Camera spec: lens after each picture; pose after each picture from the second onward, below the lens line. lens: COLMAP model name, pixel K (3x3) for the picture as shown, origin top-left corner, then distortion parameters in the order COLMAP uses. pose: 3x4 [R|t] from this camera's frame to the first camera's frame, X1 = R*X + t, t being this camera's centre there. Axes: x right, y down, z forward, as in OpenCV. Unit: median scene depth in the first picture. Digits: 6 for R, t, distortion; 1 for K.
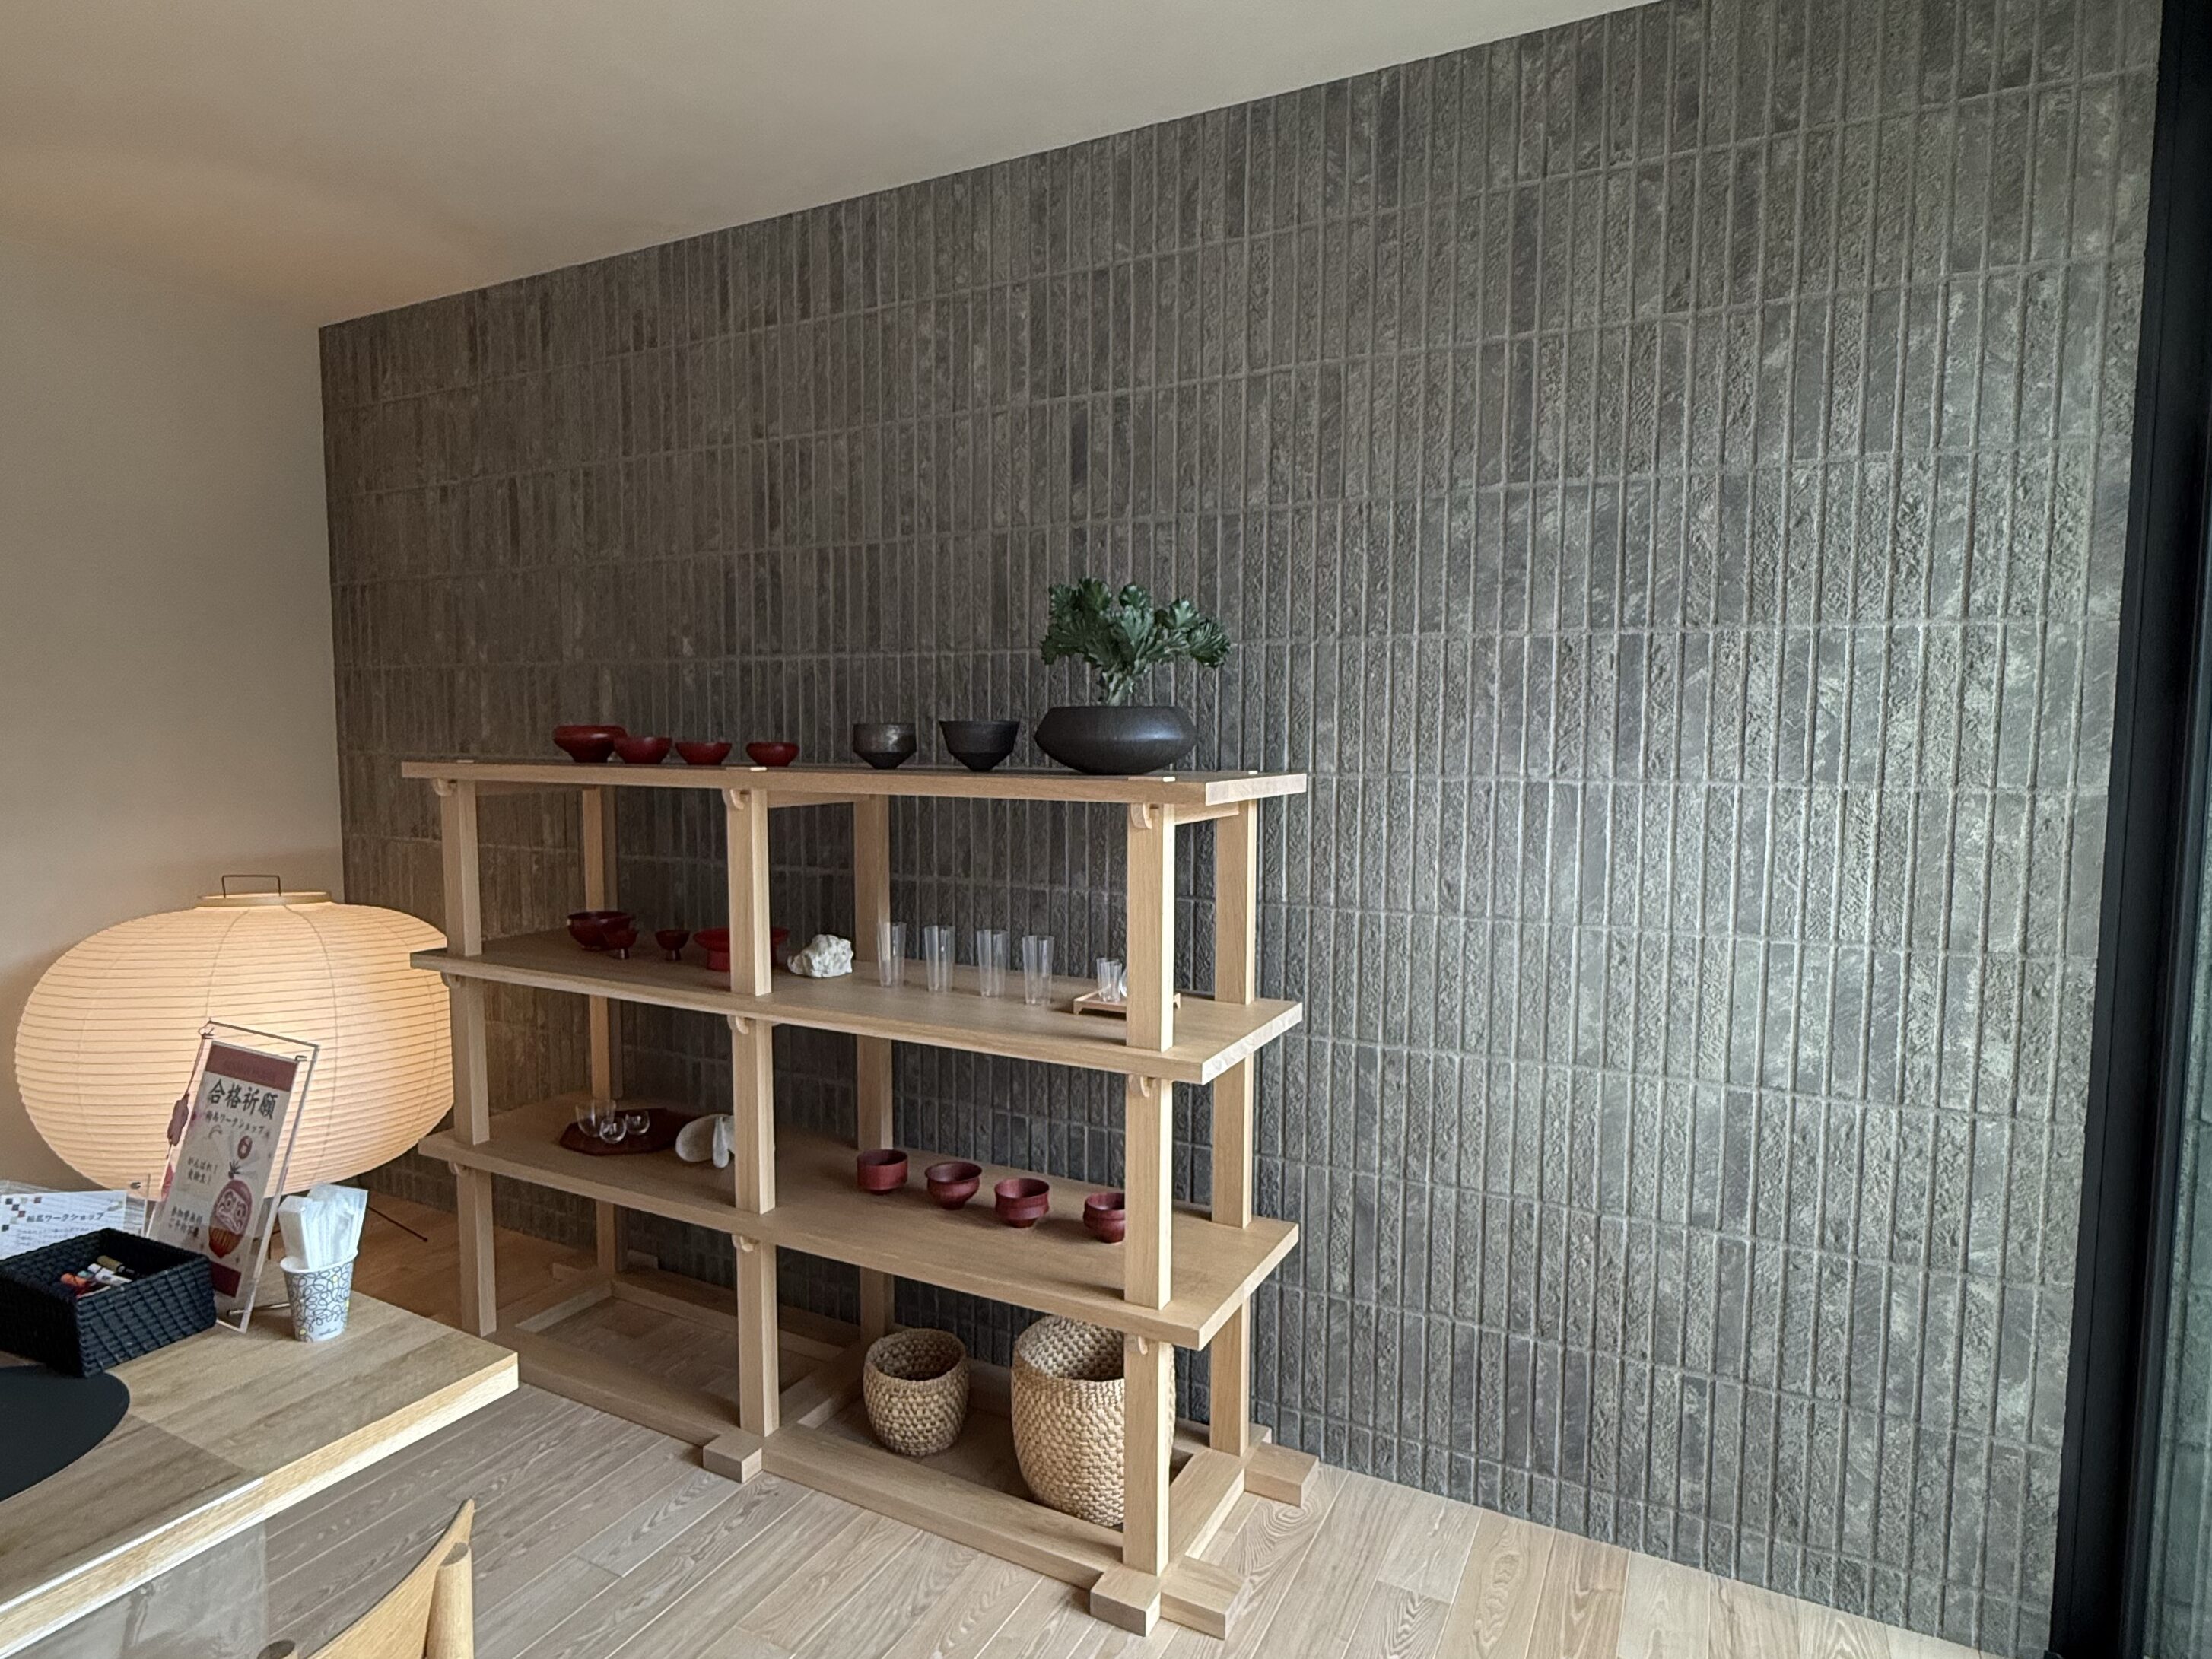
lens RADIAL K [[1233.8, 0, 1106.0], [0, 1233.8, 829.5], [0, 0, 1]] dist [0.001228, 0.001339]
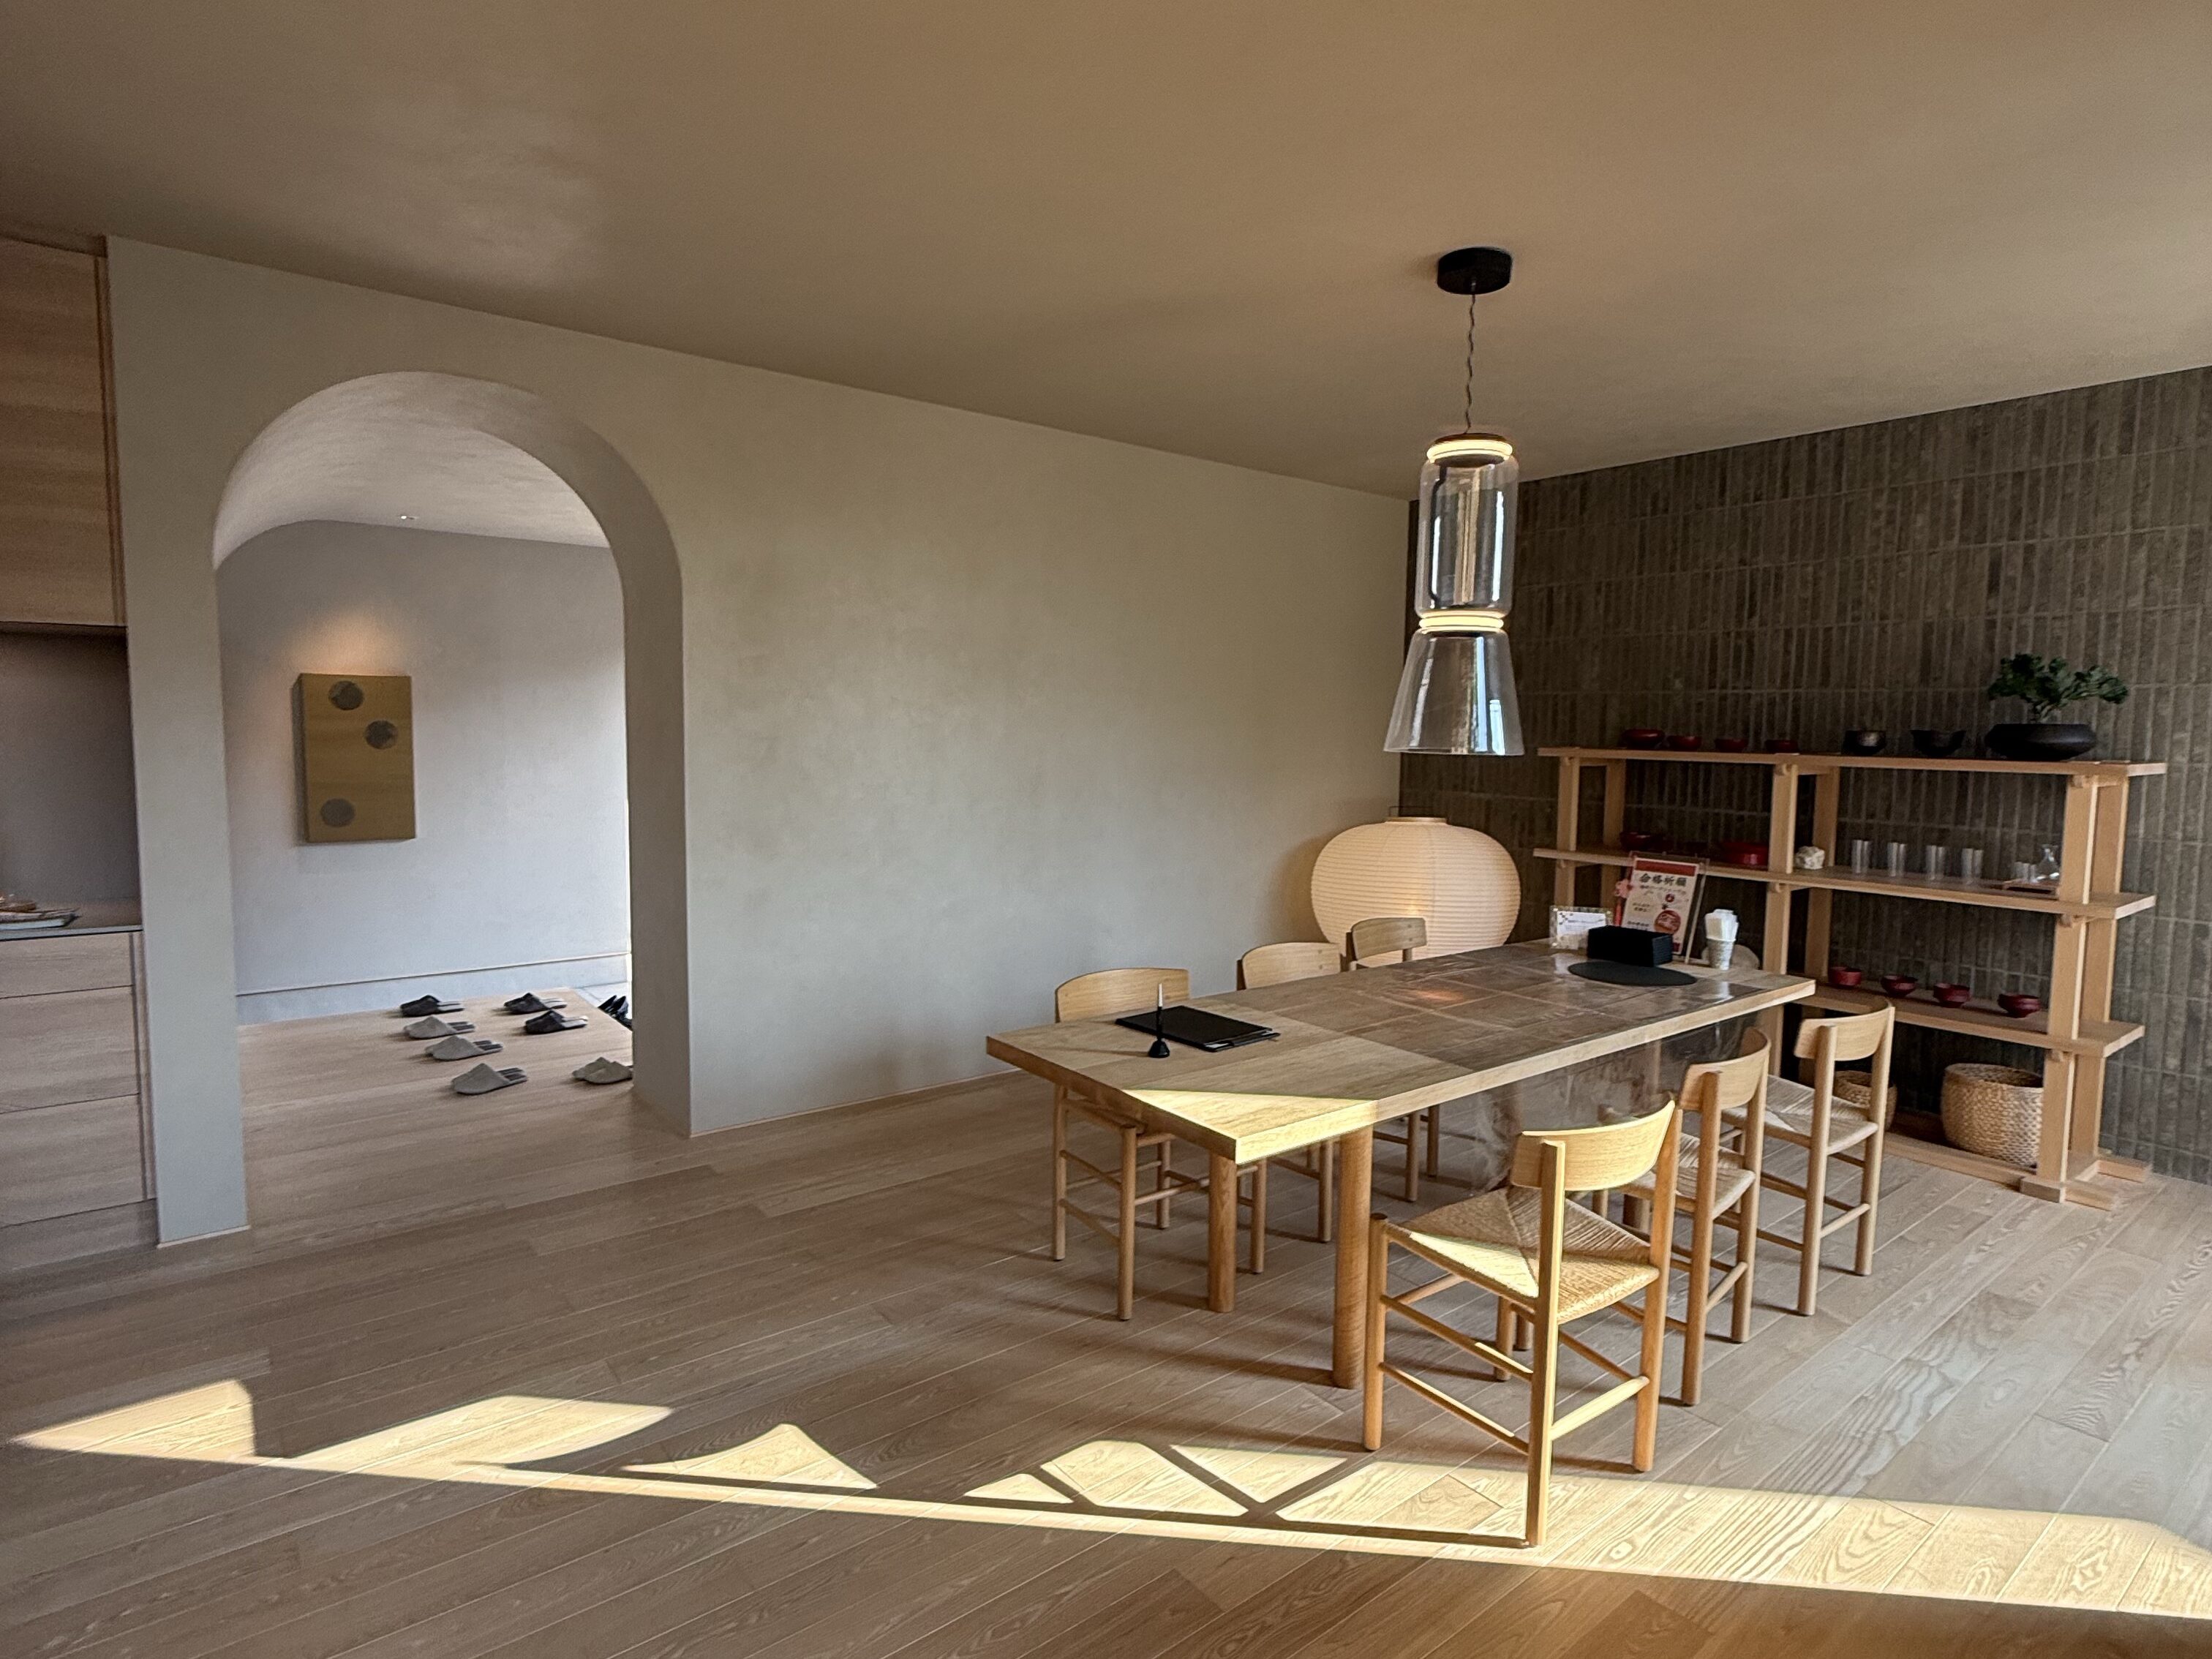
lens RADIAL K [[1183.6, 0, 1101.2], [0, 1183.6, 817.3], [0, 0, 1]] dist [0.002197, -0.000153]
pose [[0.909180, 0.040809, -0.414399, -0.512077], [-0.041722, 0.999106, 0.006853, 0.083462], [0.414309, 0.011059, 0.910069, -1.152585]]
